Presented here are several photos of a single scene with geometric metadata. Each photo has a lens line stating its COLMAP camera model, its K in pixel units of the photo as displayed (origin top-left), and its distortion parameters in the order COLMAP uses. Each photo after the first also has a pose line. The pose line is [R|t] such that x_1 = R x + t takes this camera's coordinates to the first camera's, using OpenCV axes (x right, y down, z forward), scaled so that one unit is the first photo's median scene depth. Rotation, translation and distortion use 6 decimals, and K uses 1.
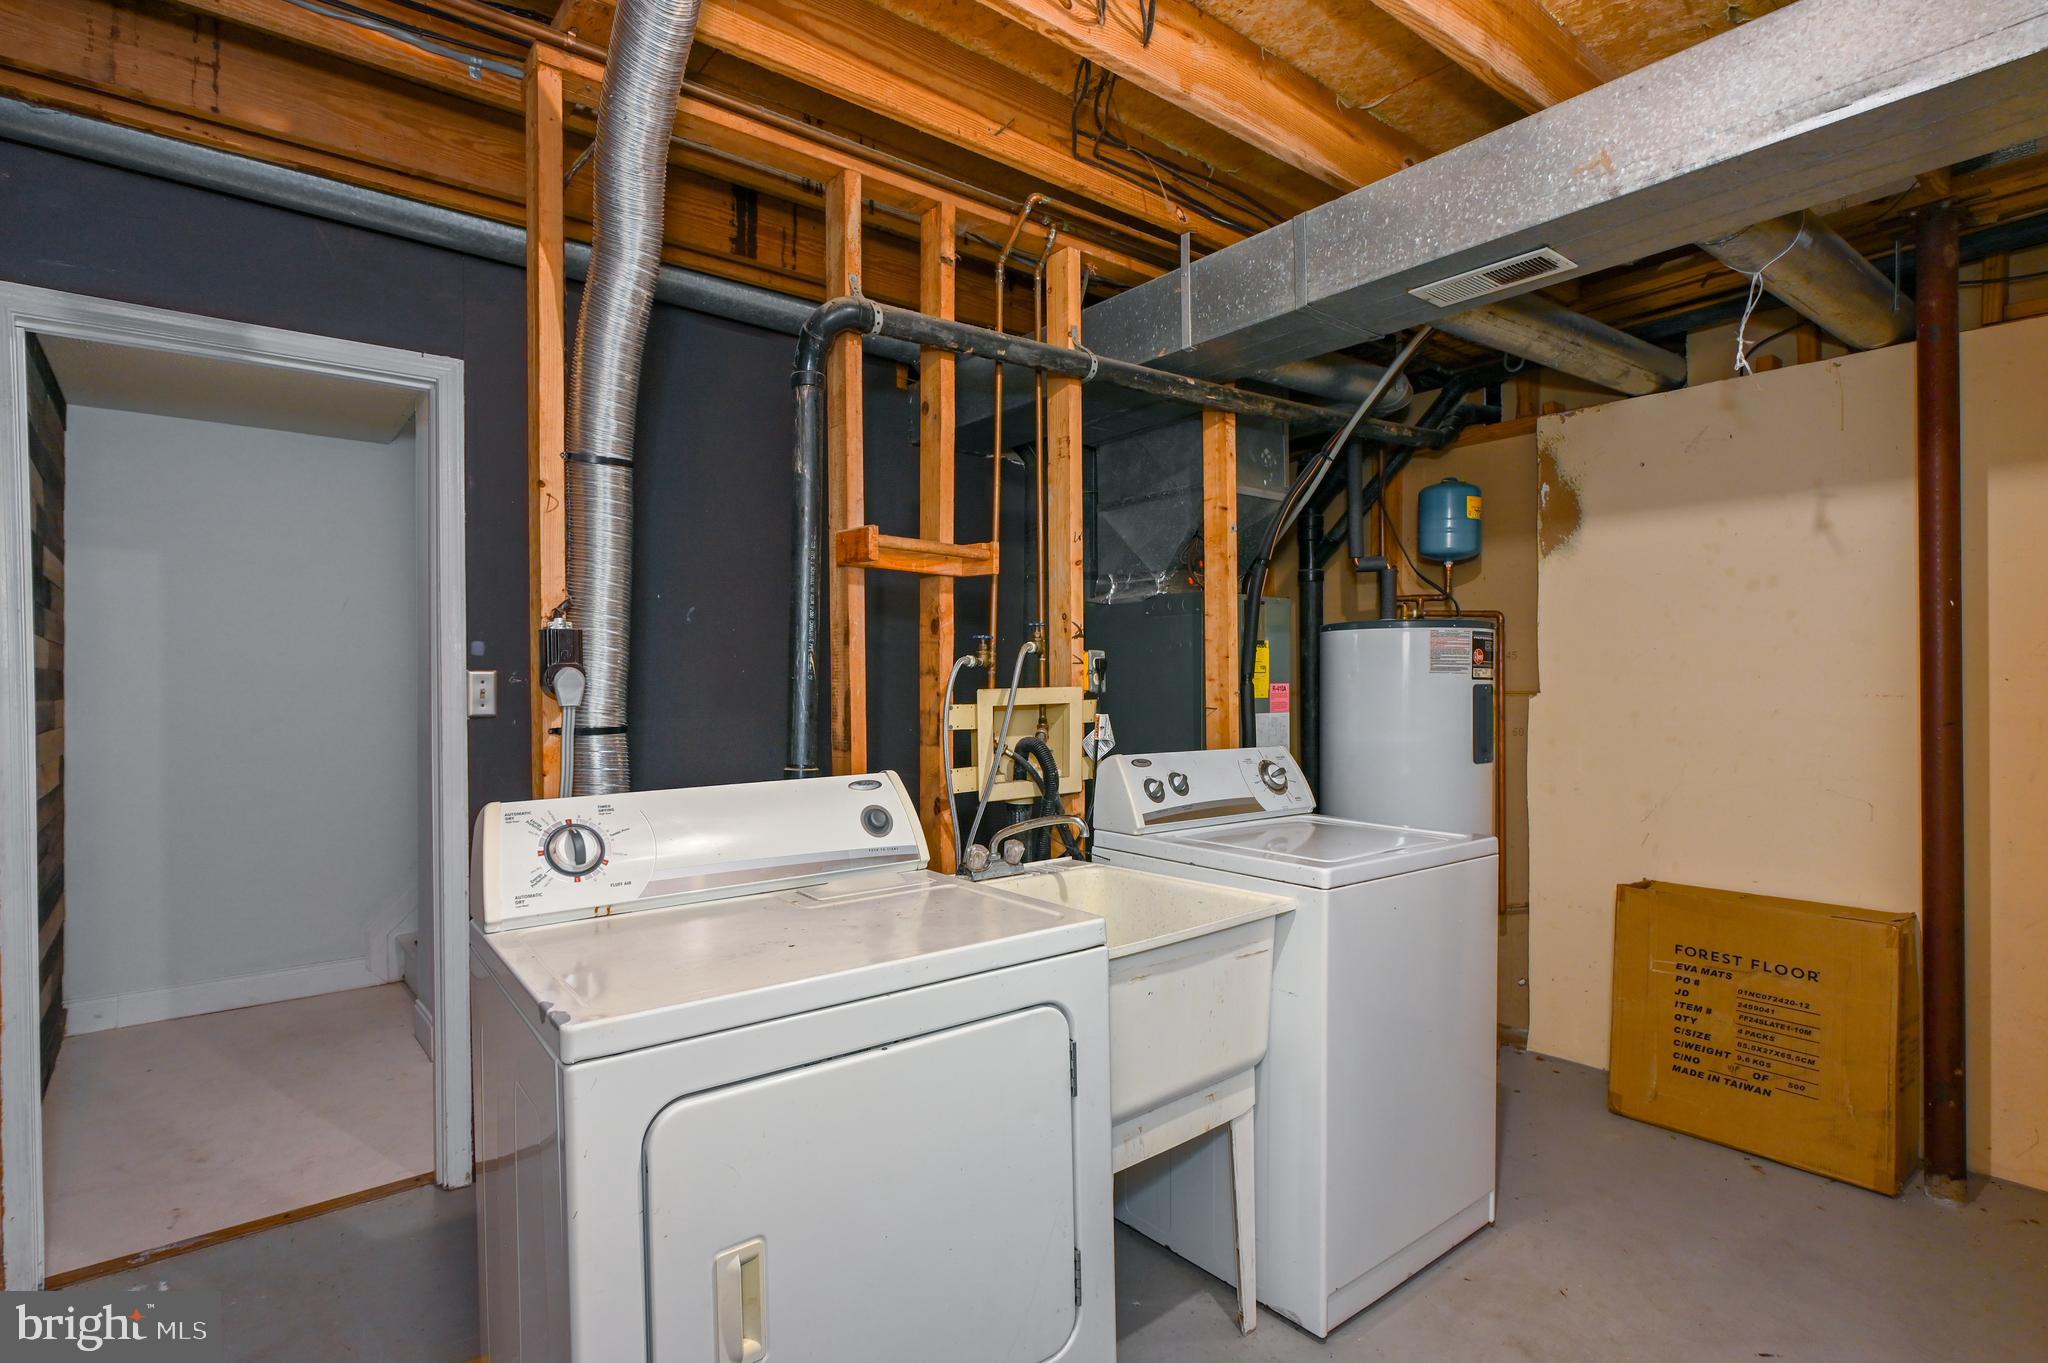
lens RADIAL K [[1025.0, 0, 1038.7], [0, 1025.0, 686.7], [0, 0, 1]] dist [0.004487, 0.000431]
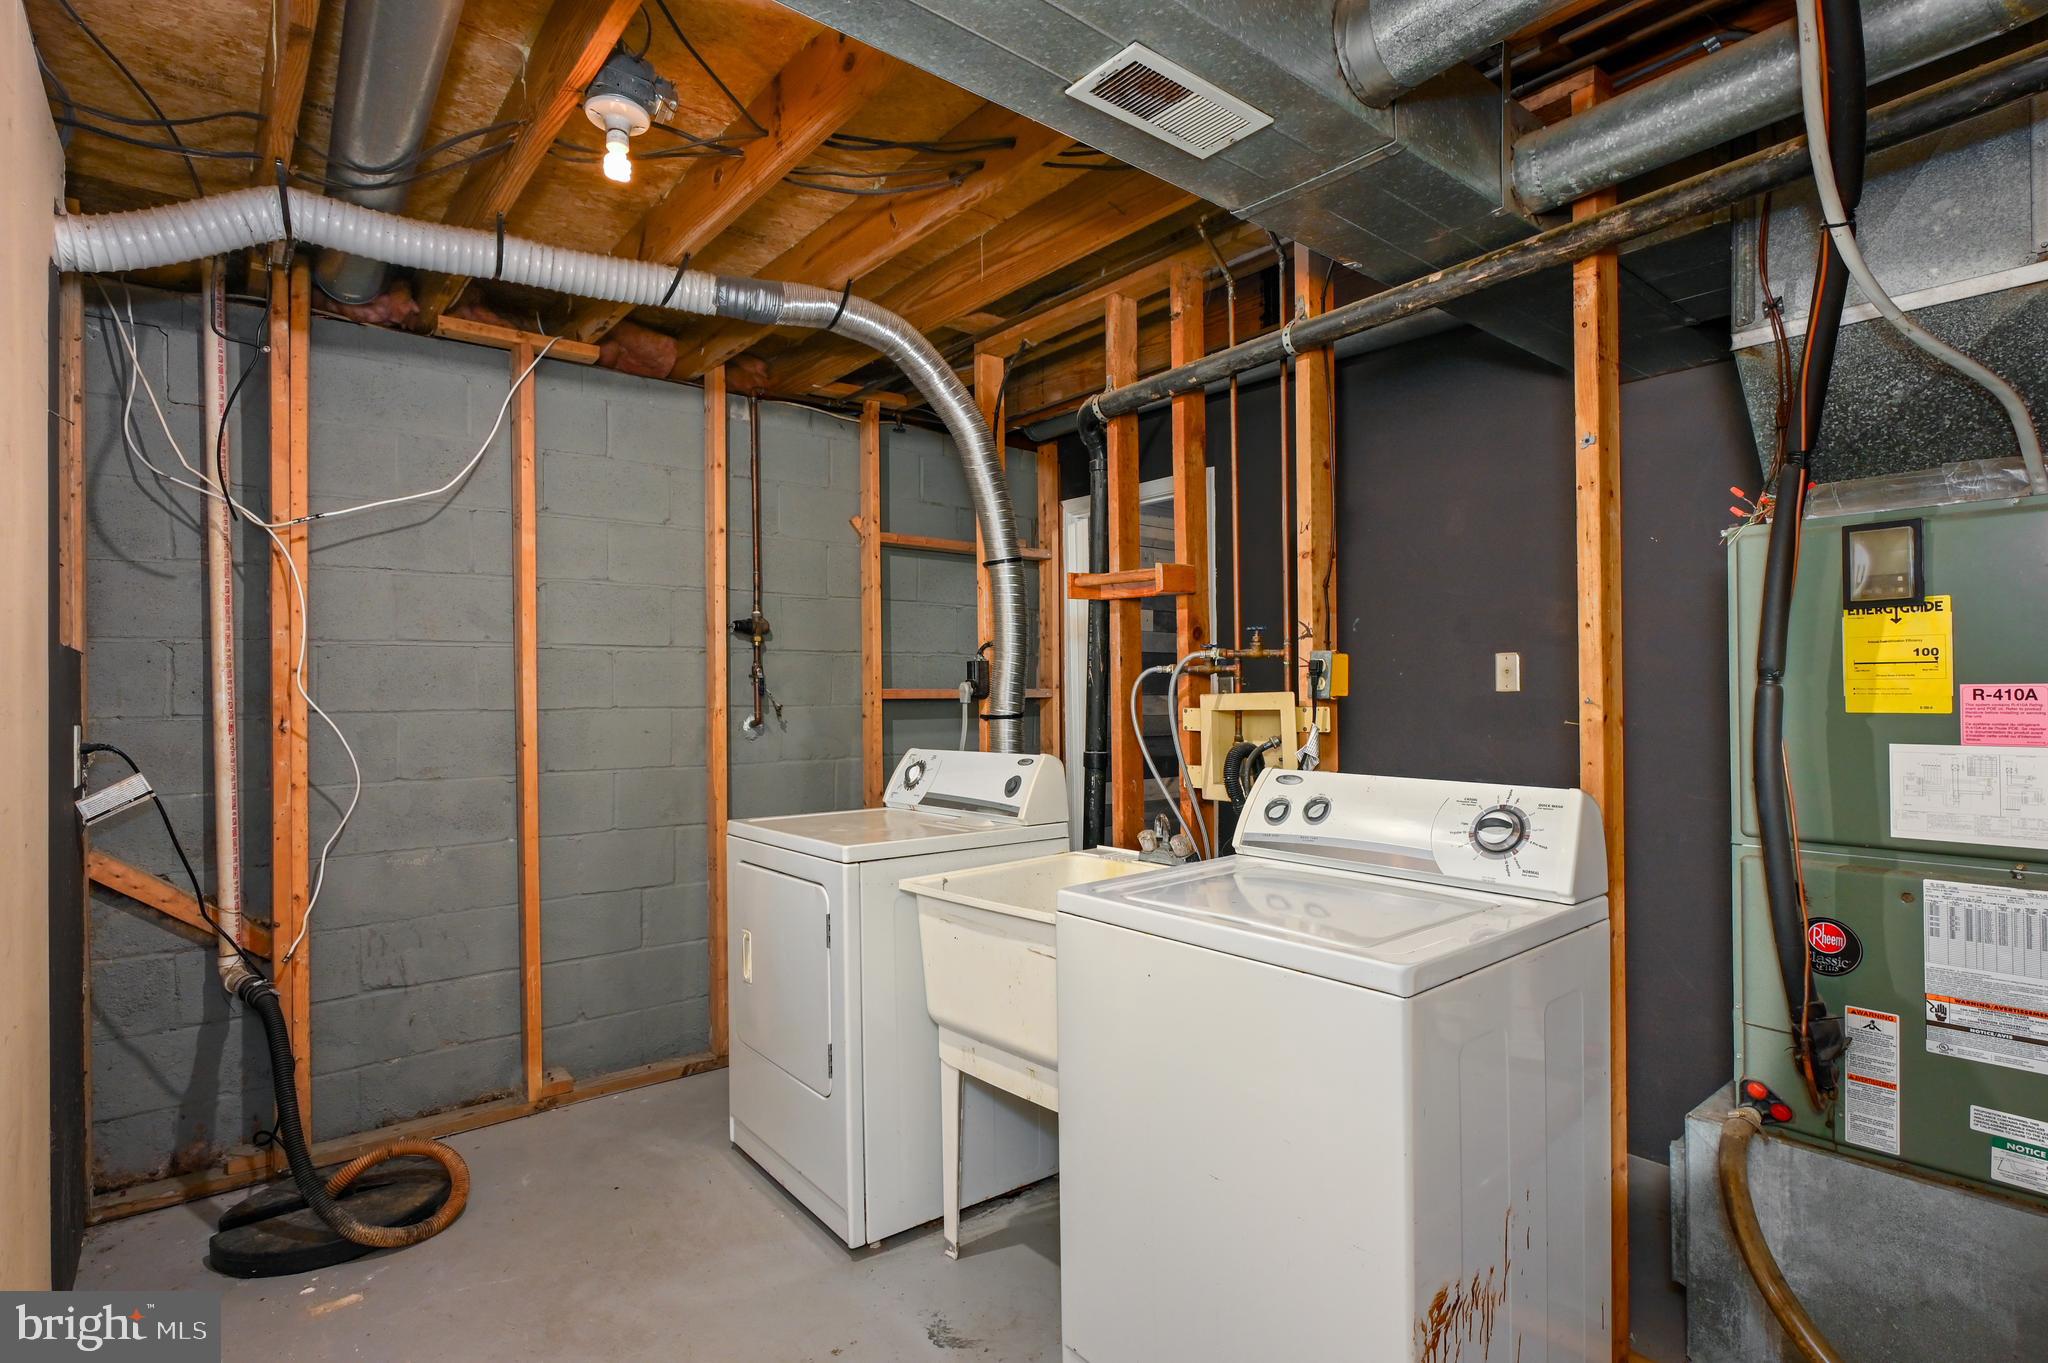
lens RADIAL K [[1025.0, 0, 1040.1], [0, 1025.0, 683.1], [0, 0, 1]] dist [0.004487, 0.000431]
pose [[0.008582, 0.004336, -0.999954, 1.016919], [0.012429, 0.999913, 0.004442, -0.016393], [0.999886, -0.012466, 0.008528, 0.817169]]
